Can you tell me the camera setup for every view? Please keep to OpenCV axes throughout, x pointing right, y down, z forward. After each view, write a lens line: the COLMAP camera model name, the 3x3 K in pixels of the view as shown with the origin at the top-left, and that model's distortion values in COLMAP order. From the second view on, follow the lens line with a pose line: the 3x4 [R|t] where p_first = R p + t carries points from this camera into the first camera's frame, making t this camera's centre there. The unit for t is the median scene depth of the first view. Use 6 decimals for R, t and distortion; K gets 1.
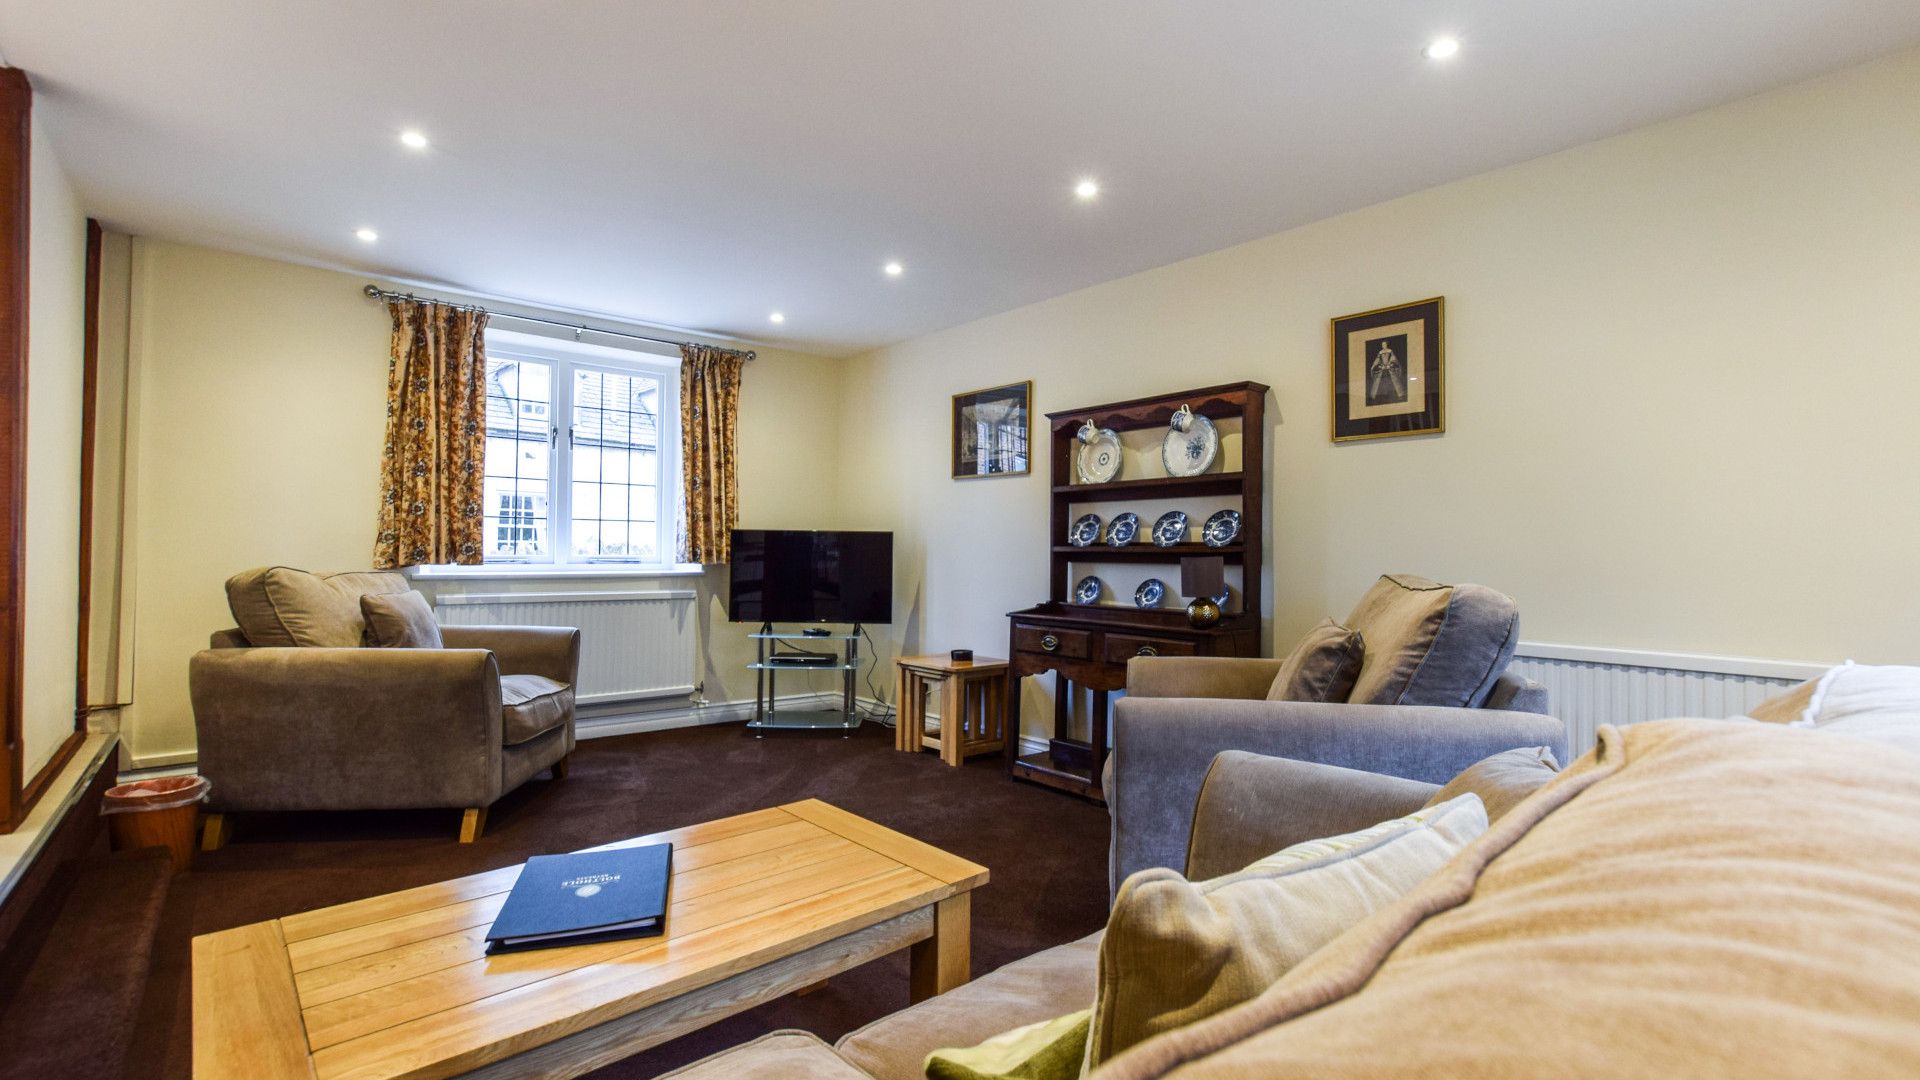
lens RADIAL K [[856.3, 0, 960.0], [0, 856.3, 540.0], [0, 0, 1]] dist [-0.001409, -0.000013]
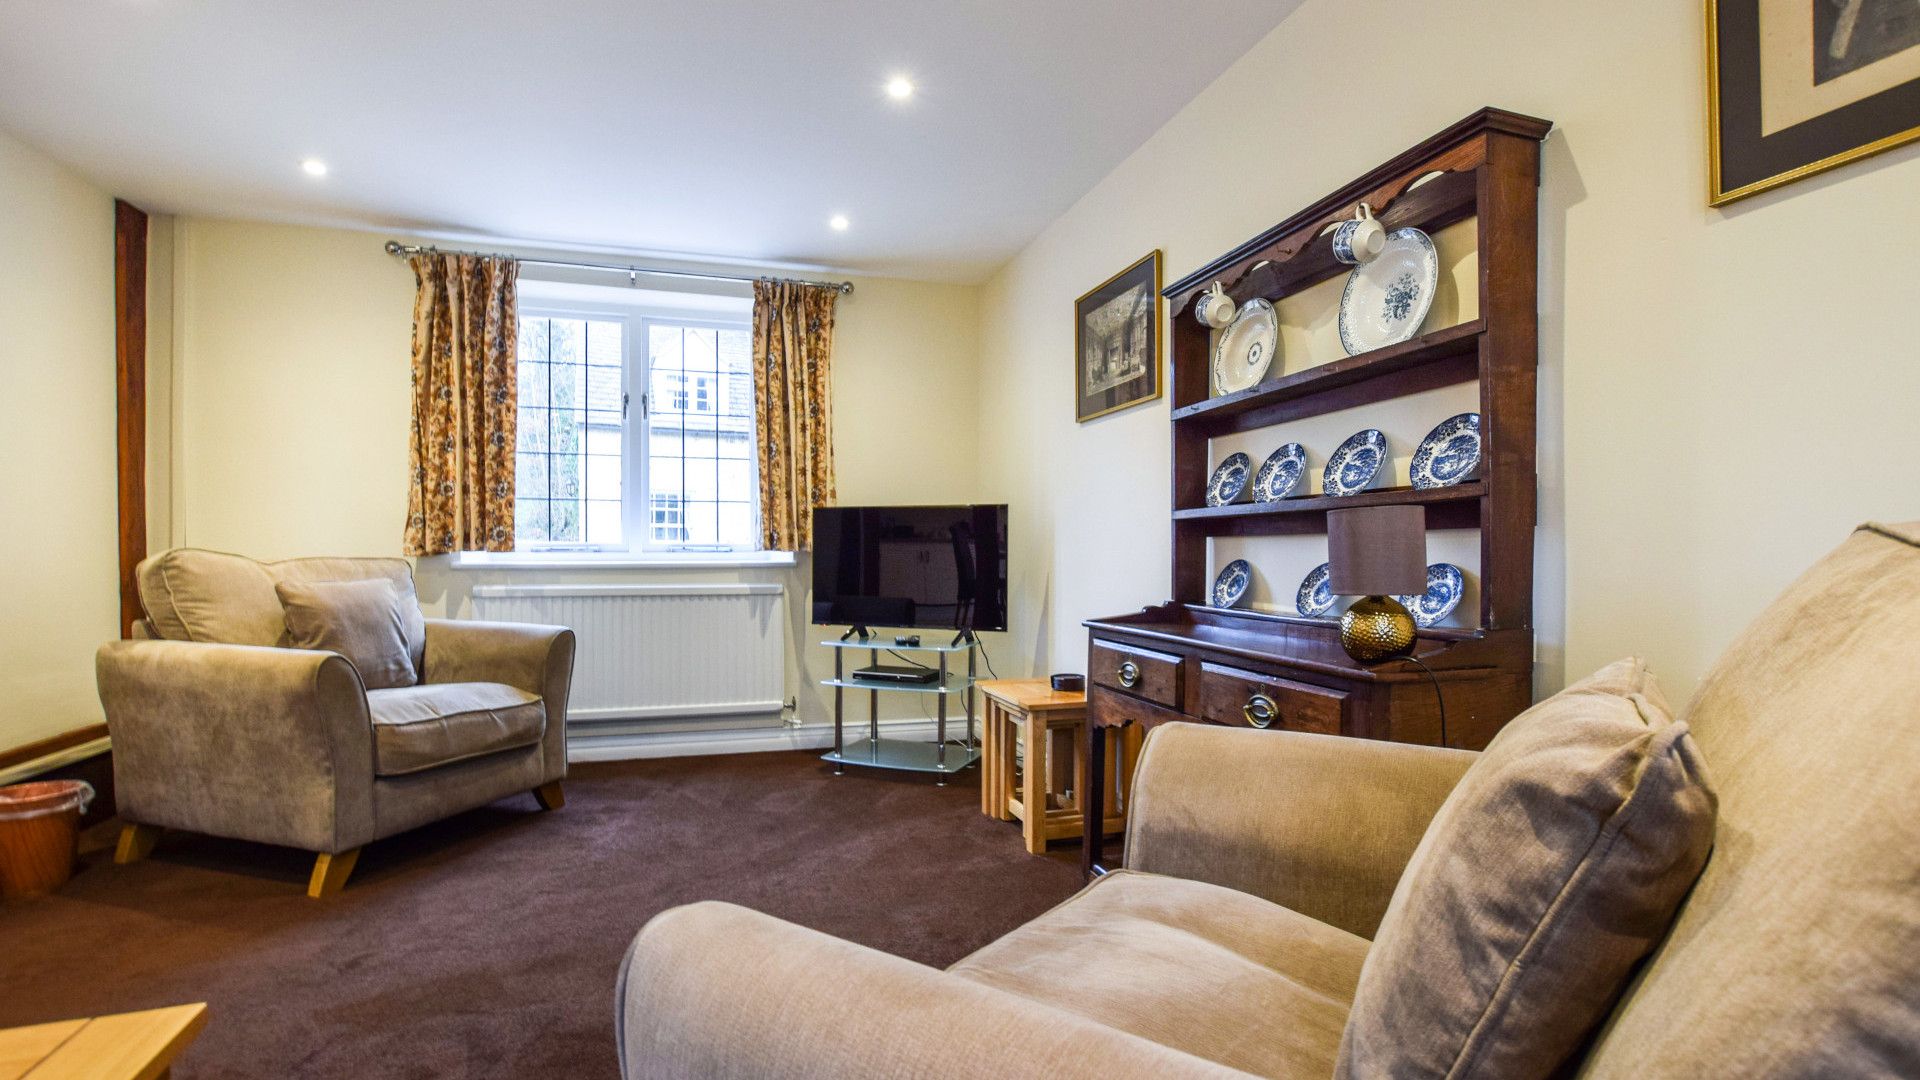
lens RADIAL K [[864.3, 0, 965.0], [0, 864.3, 559.9], [0, 0, 1]] dist [-0.016261, -0.000056]
pose [[0.919015, -0.005956, -0.394177, 0.210318], [0.013803, 0.999759, 0.017076, 0.029187], [0.393981, -0.021134, 0.918876, 0.386771]]
